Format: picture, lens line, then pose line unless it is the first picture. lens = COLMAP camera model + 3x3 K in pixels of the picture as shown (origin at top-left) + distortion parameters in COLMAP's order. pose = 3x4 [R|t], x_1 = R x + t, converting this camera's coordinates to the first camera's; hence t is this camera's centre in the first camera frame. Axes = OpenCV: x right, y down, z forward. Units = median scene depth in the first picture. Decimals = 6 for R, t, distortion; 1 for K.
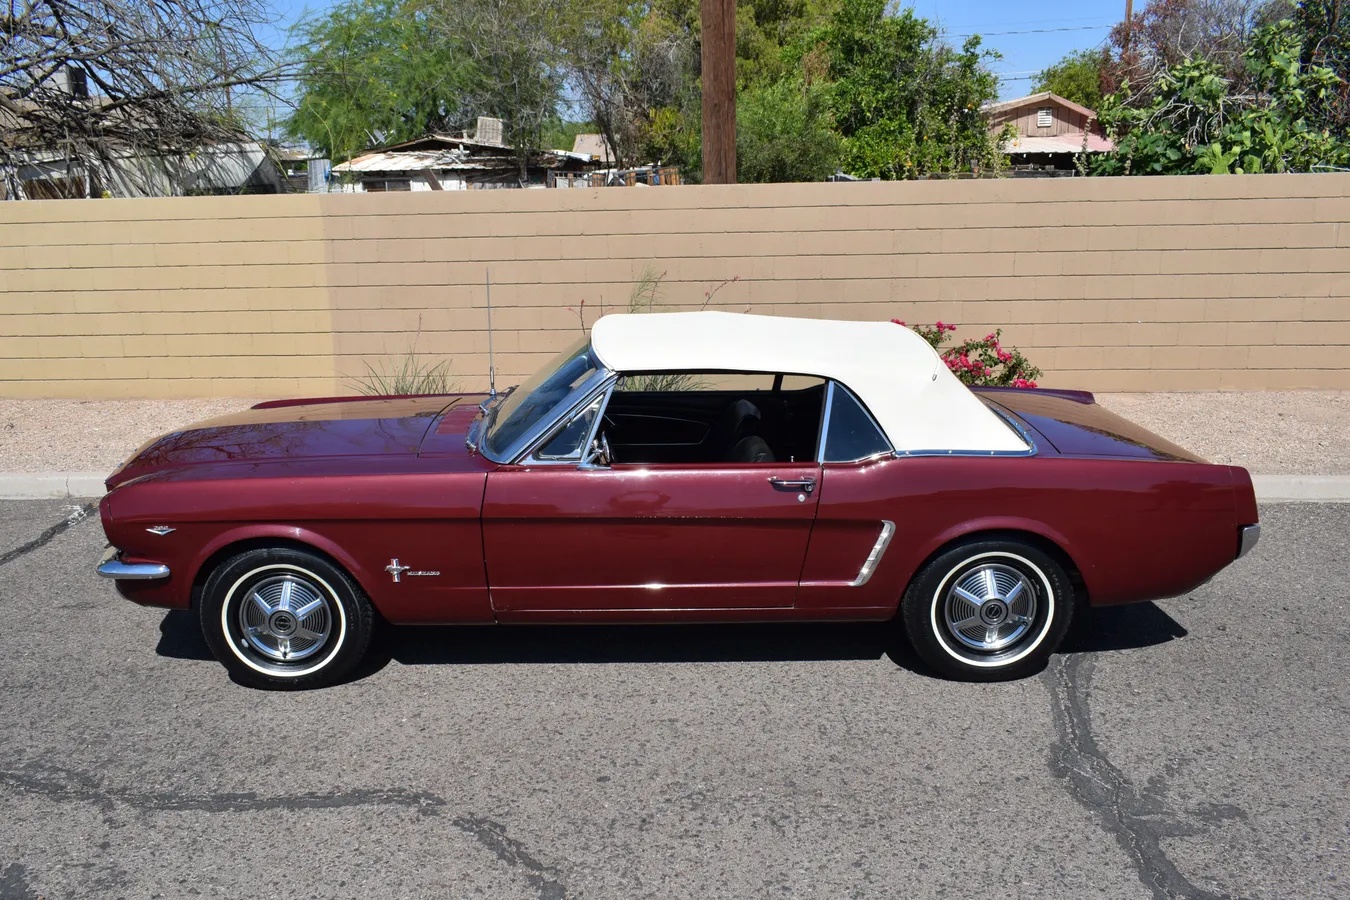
lens RADIAL K [[1148.6, 0, 676.2], [0, 1148.6, 475.4], [0, 0, 1]] dist [-0.021412, 0.010014]
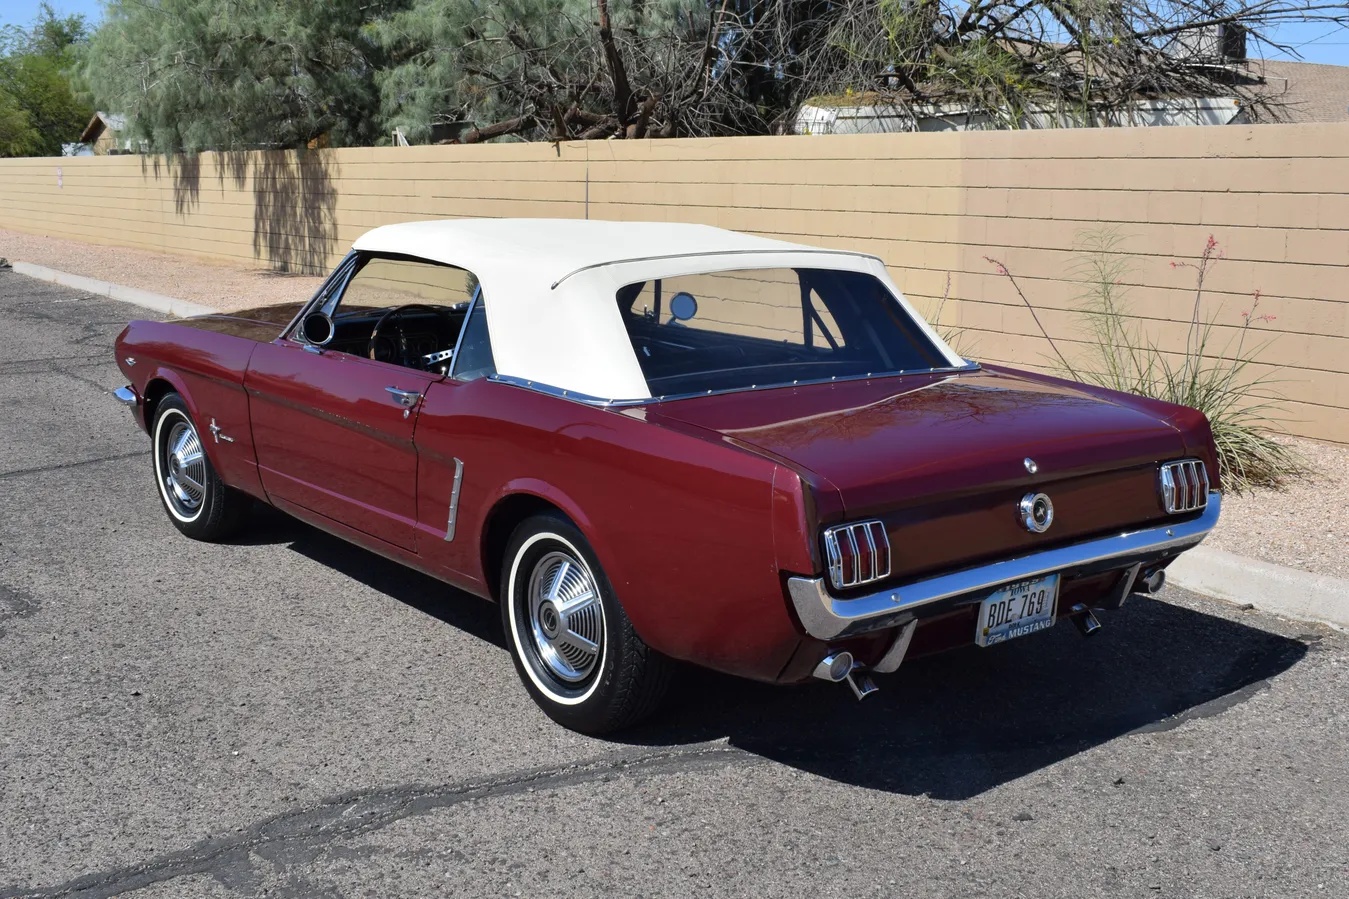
lens RADIAL K [[1520.2, 0, 748.9], [0, 1520.2, 450.5], [0, 0, 1]] dist [-0.005279, -0.024253]
pose [[0.650760, 0.160546, -0.742116, 0.523946], [-0.216146, 0.976121, 0.021632, -0.014625], [0.727869, 0.146328, 0.669922, 0.227932]]
